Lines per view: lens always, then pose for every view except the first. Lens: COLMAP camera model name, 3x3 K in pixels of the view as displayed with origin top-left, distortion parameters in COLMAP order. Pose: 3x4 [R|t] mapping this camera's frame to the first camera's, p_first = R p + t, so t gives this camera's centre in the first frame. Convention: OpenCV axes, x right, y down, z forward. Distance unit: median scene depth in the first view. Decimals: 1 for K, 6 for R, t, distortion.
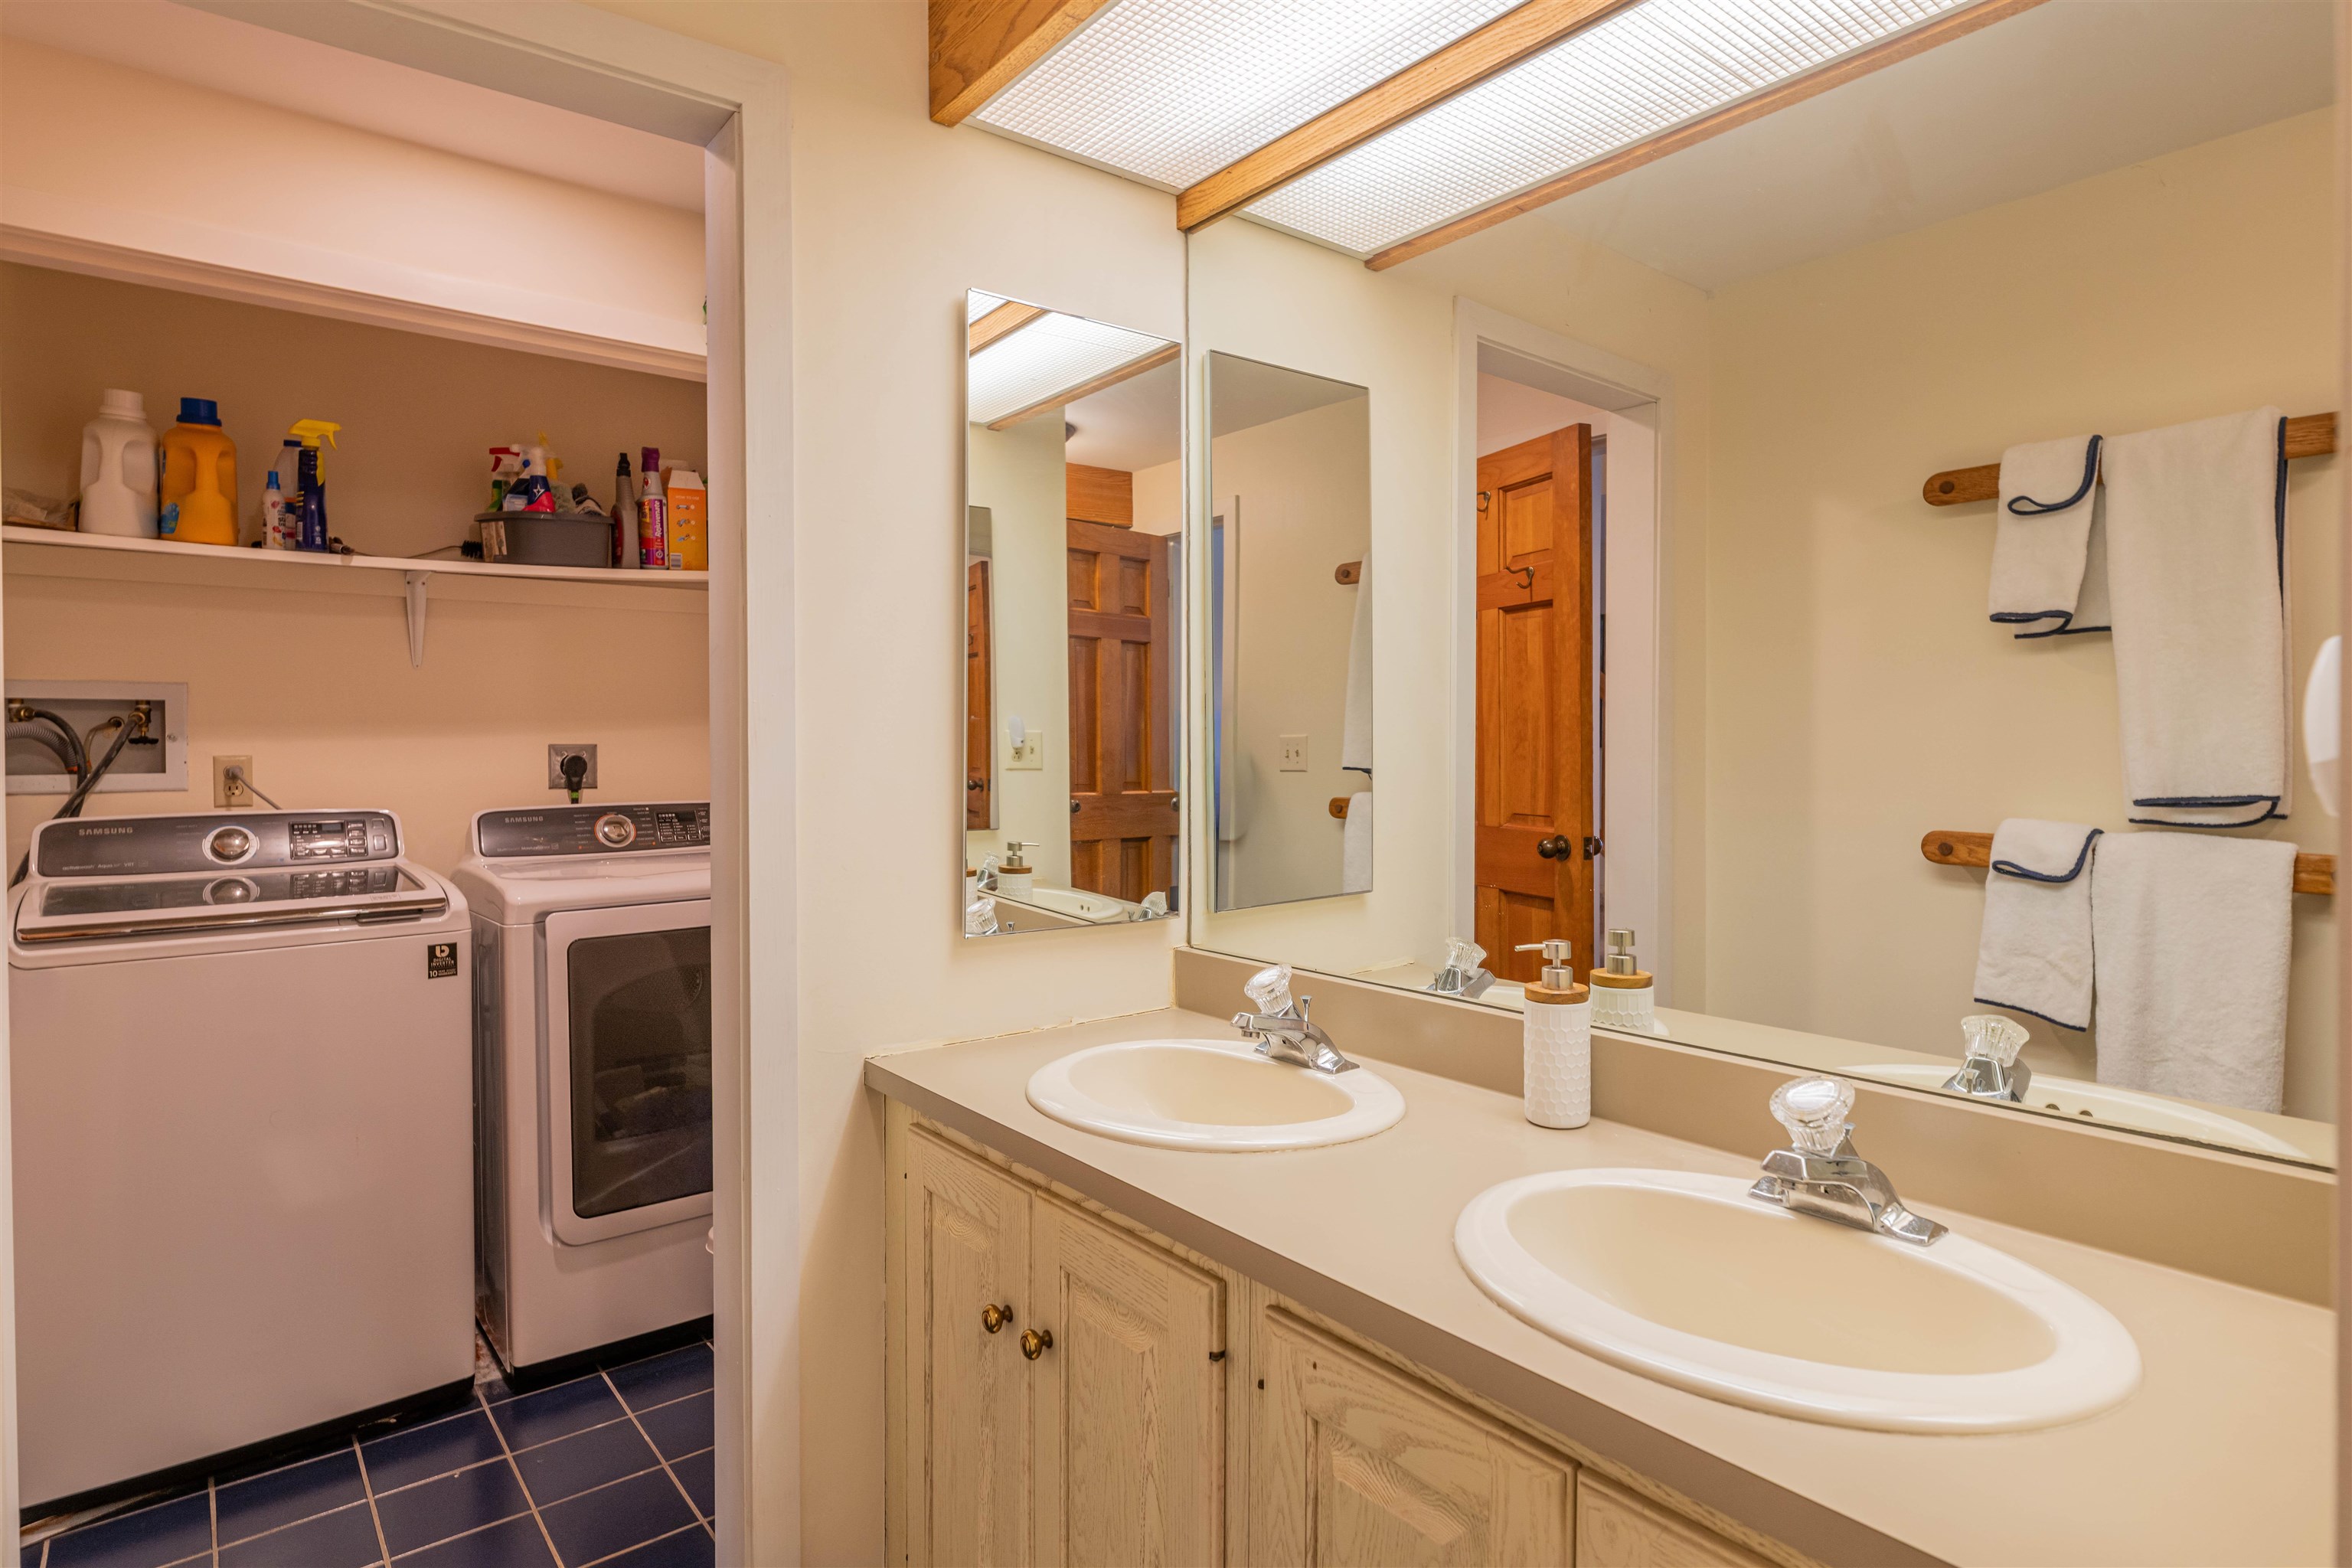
lens RADIAL K [[1246.6, 0, 1176.6], [0, 1246.6, 777.3], [0, 0, 1]] dist [0.001041, 0.000128]
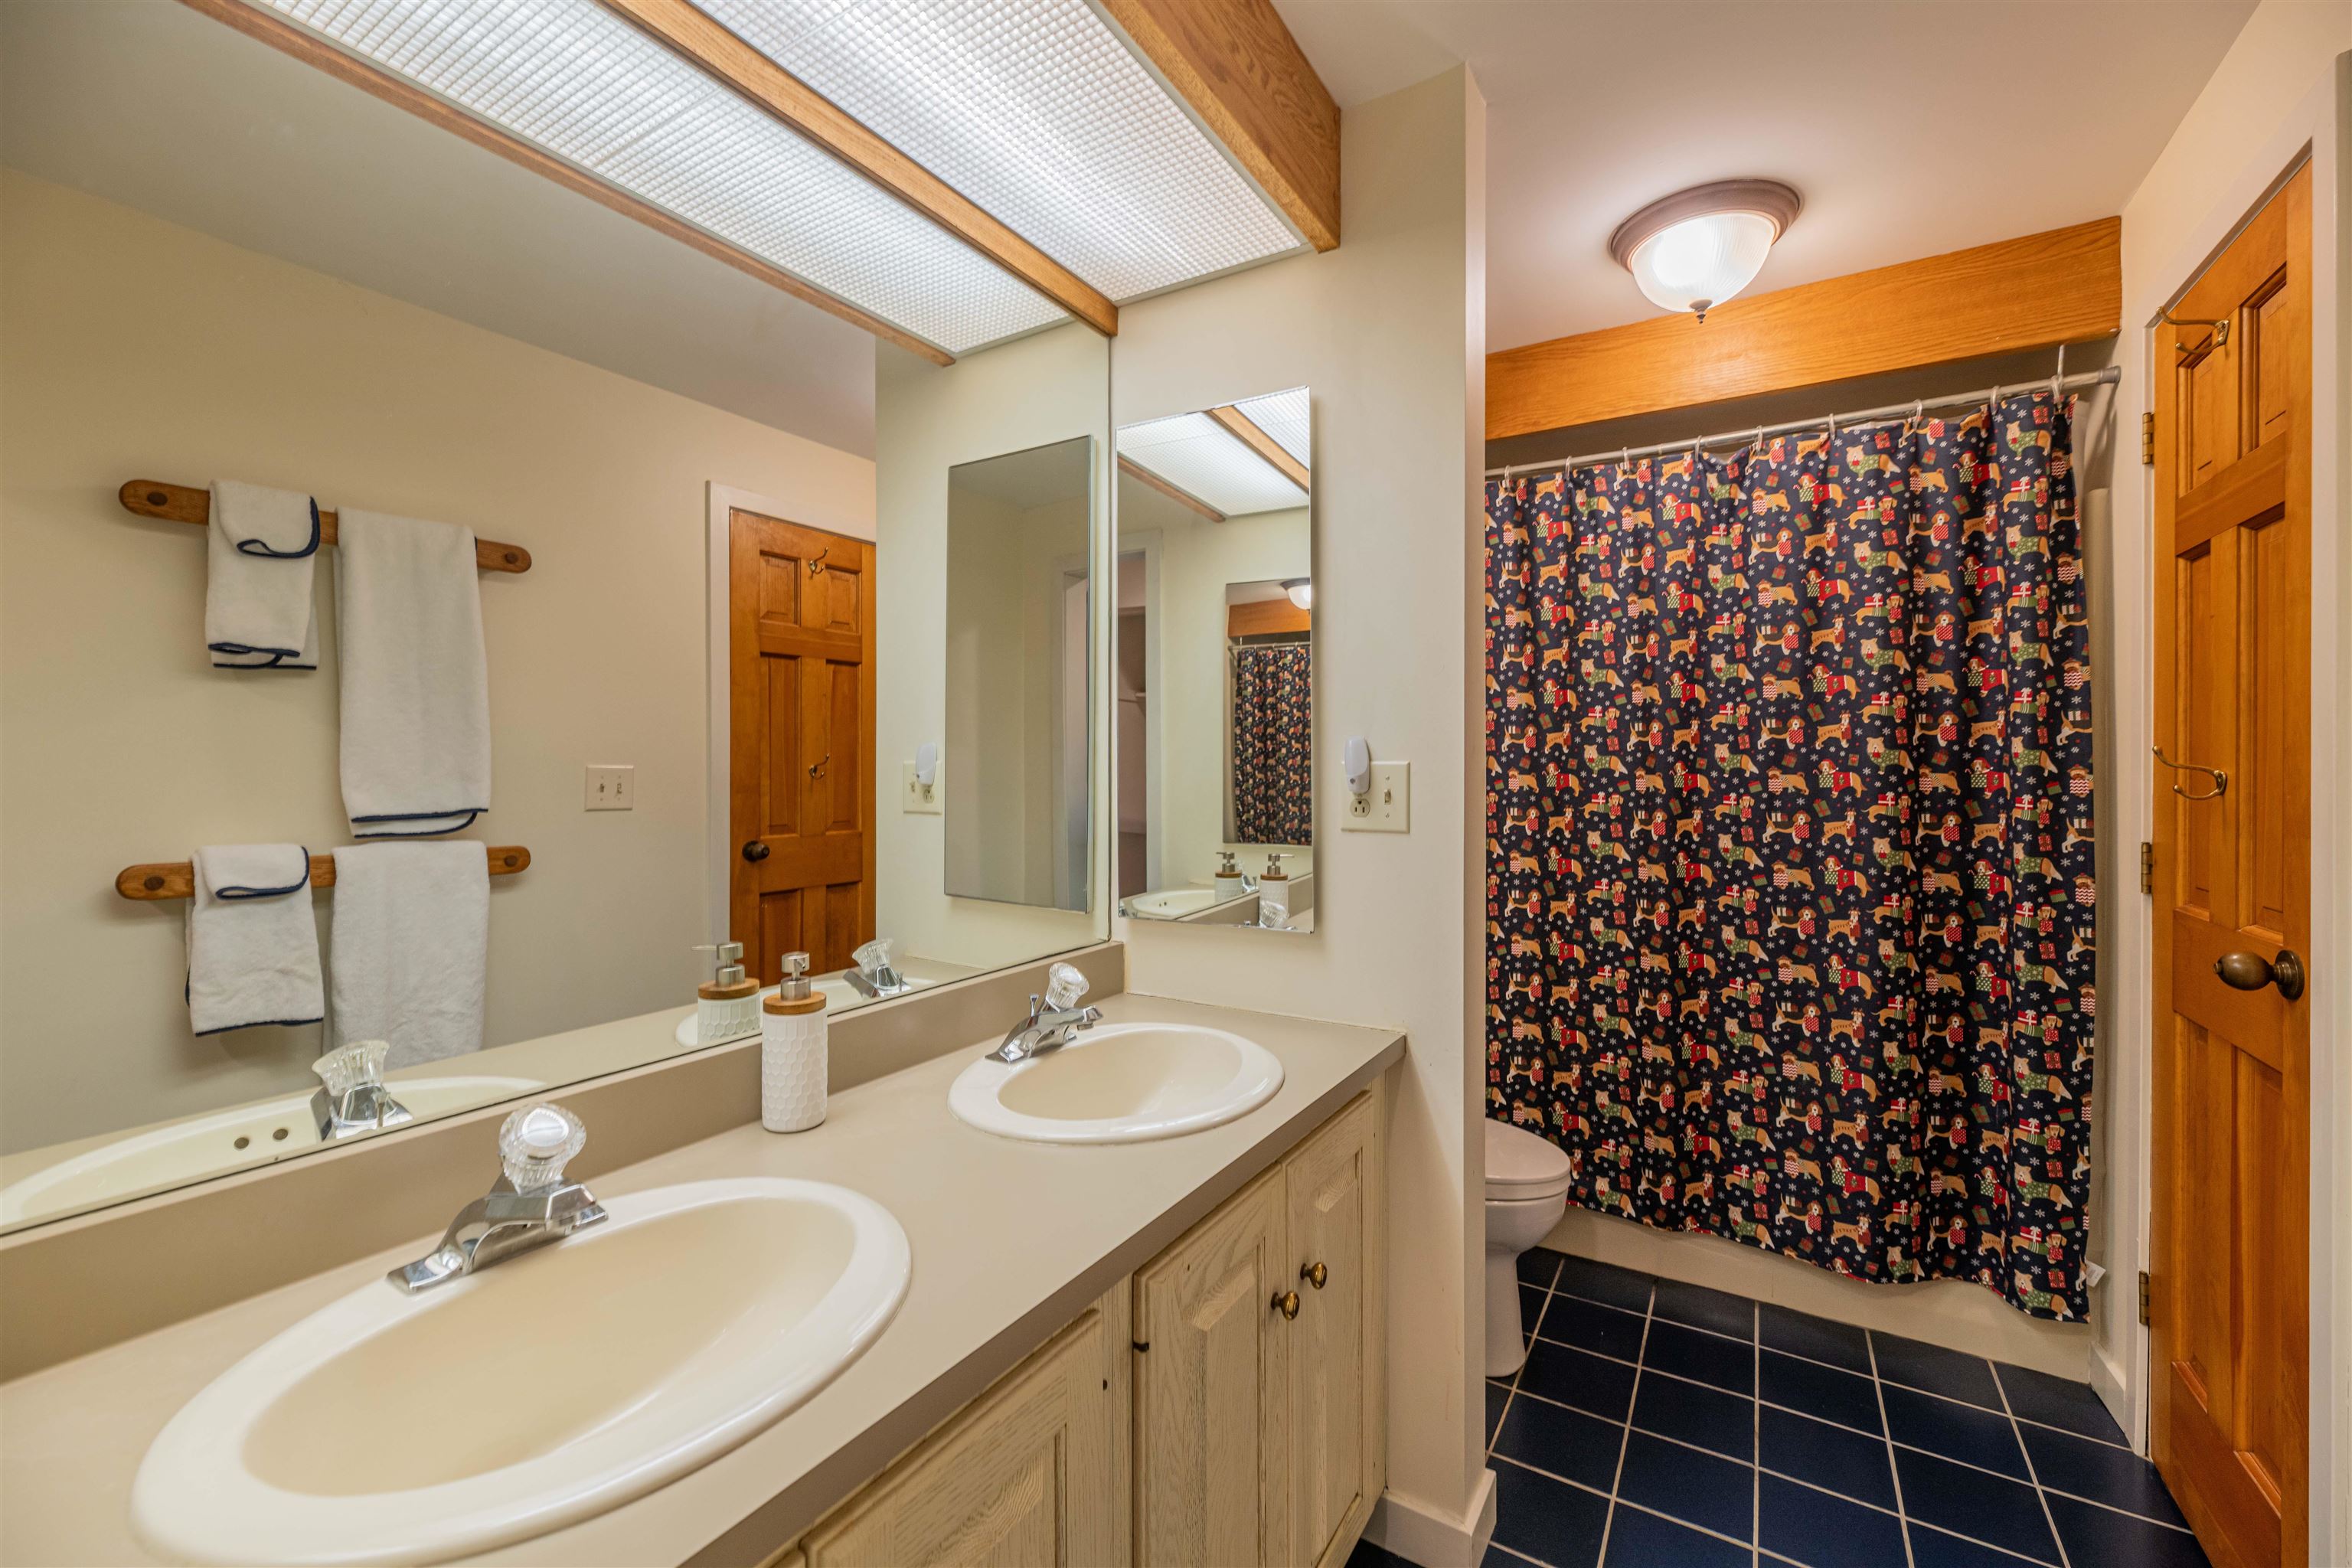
lens RADIAL K [[956.0, 0, 1173.4], [0, 956.0, 768.7], [0, 0, 1]] dist [0.000702, -0.003329]
pose [[-0.341483, -0.003791, 0.939880, -0.343713], [0.029137, 0.999469, 0.014618, -0.018585], [-0.939436, 0.032378, -0.341191, 0.566182]]
